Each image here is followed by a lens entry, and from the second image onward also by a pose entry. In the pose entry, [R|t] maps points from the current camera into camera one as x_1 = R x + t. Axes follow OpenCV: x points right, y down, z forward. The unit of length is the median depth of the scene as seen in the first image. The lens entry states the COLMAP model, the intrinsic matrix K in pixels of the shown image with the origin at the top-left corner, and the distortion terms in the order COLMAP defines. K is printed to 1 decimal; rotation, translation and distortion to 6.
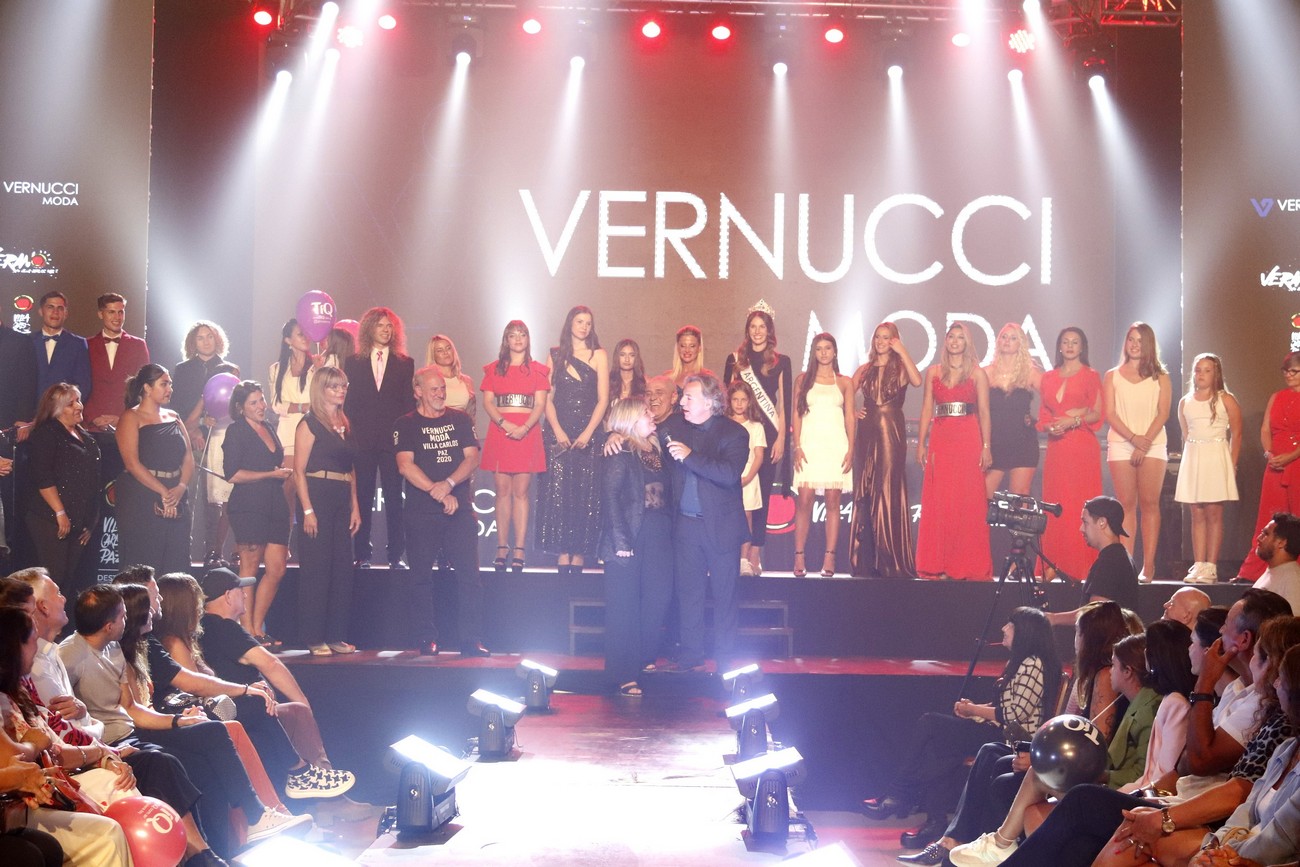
lens RADIAL K [[2490.9, 0, 650.0], [0, 2490.9, 433.5], [0, 0, 1]] dist [0.013719, -0.062937]
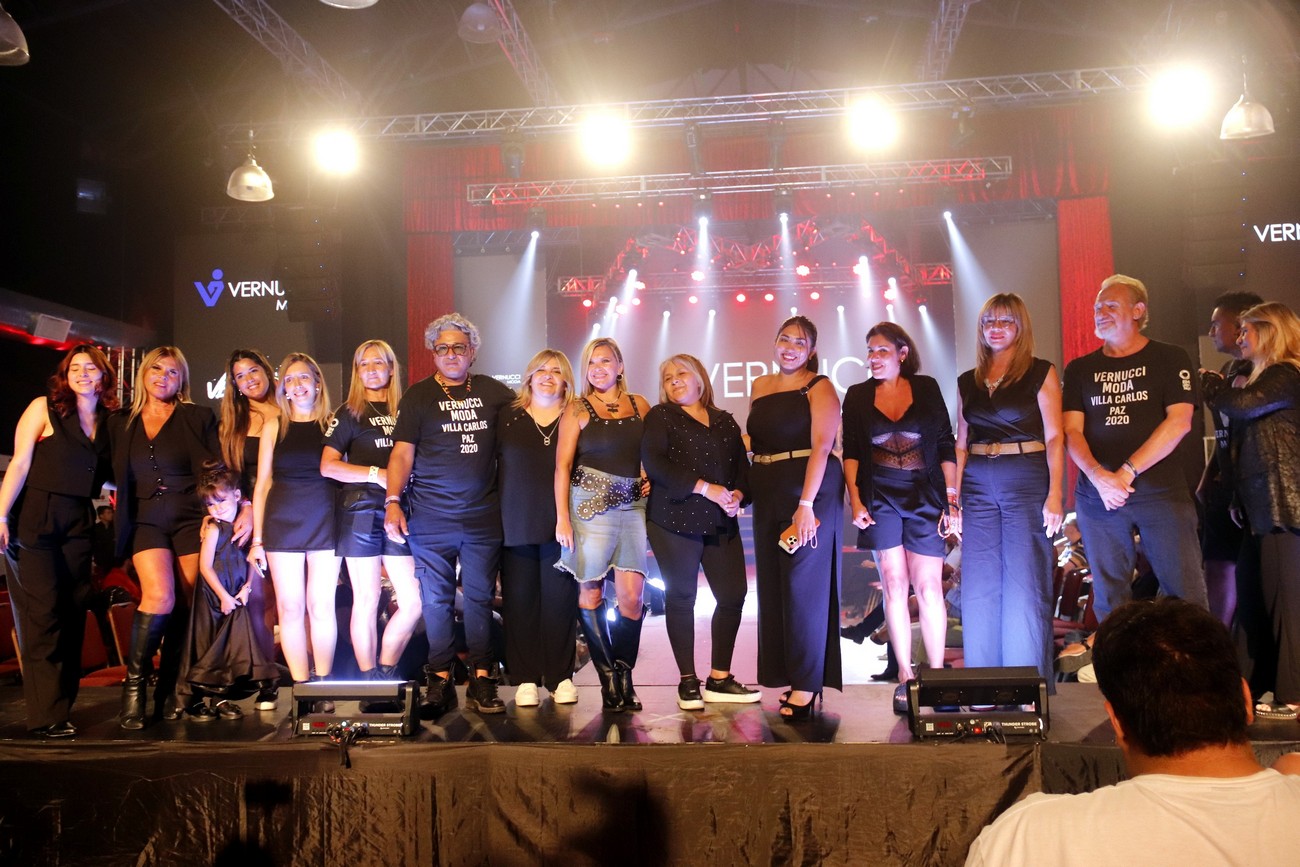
lens RADIAL K [[1075.2, 0, 645.2], [0, 1075.2, 436.1], [0, 0, 1]] dist [0.006853, 0.008032]
pose [[0.993375, -0.049588, -0.103669, 0.010271], [0.047615, 0.998636, -0.021425, -0.005184], [0.104590, 0.016347, 0.994381, -0.080997]]
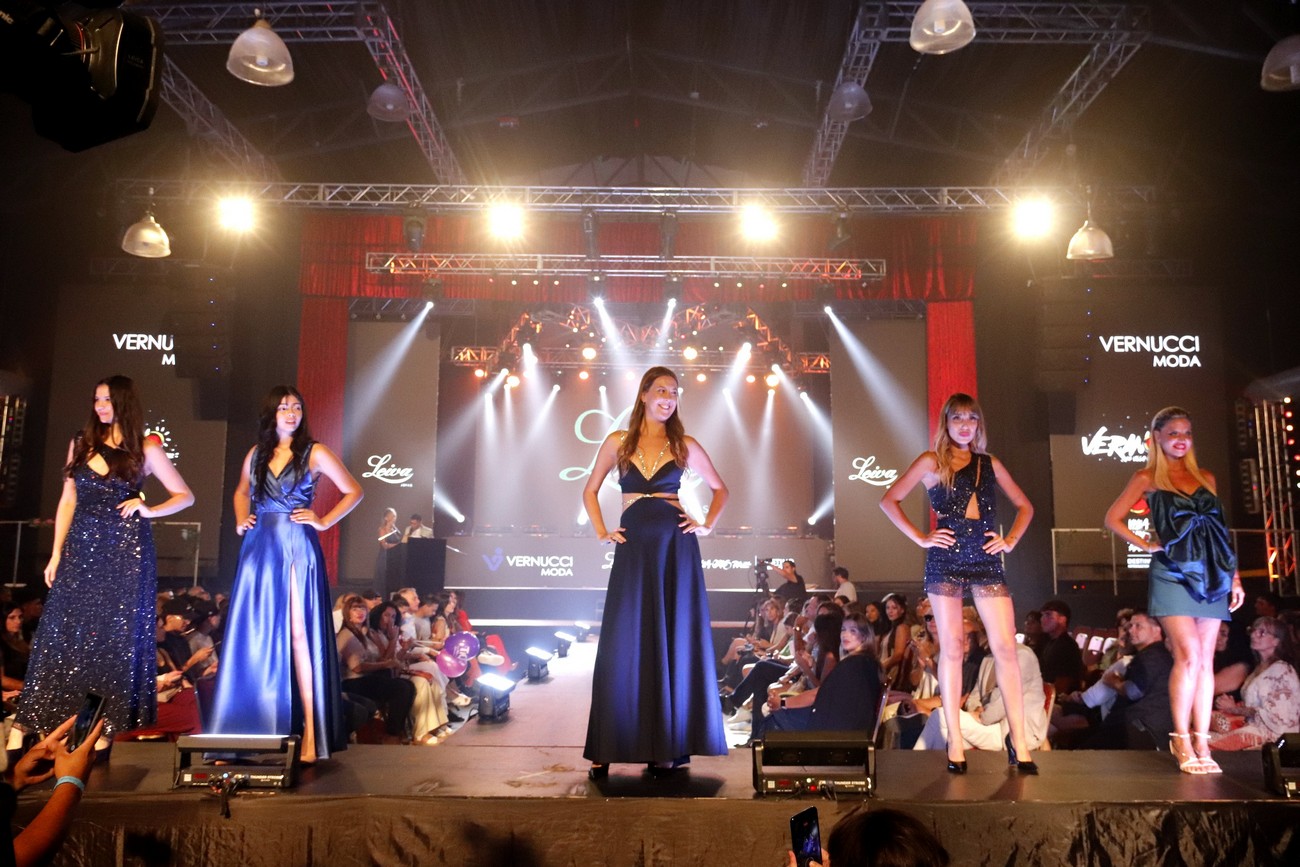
lens RADIAL K [[1075.2, 0, 645.2], [0, 1075.2, 436.1], [0, 0, 1]] dist [0.006853, 0.008032]
pose [[0.999957, -0.009064, 0.001709, 0.013297], [0.009176, 0.996386, -0.084447, -0.006168], [-0.000938, 0.084459, 0.996427, -0.102194]]
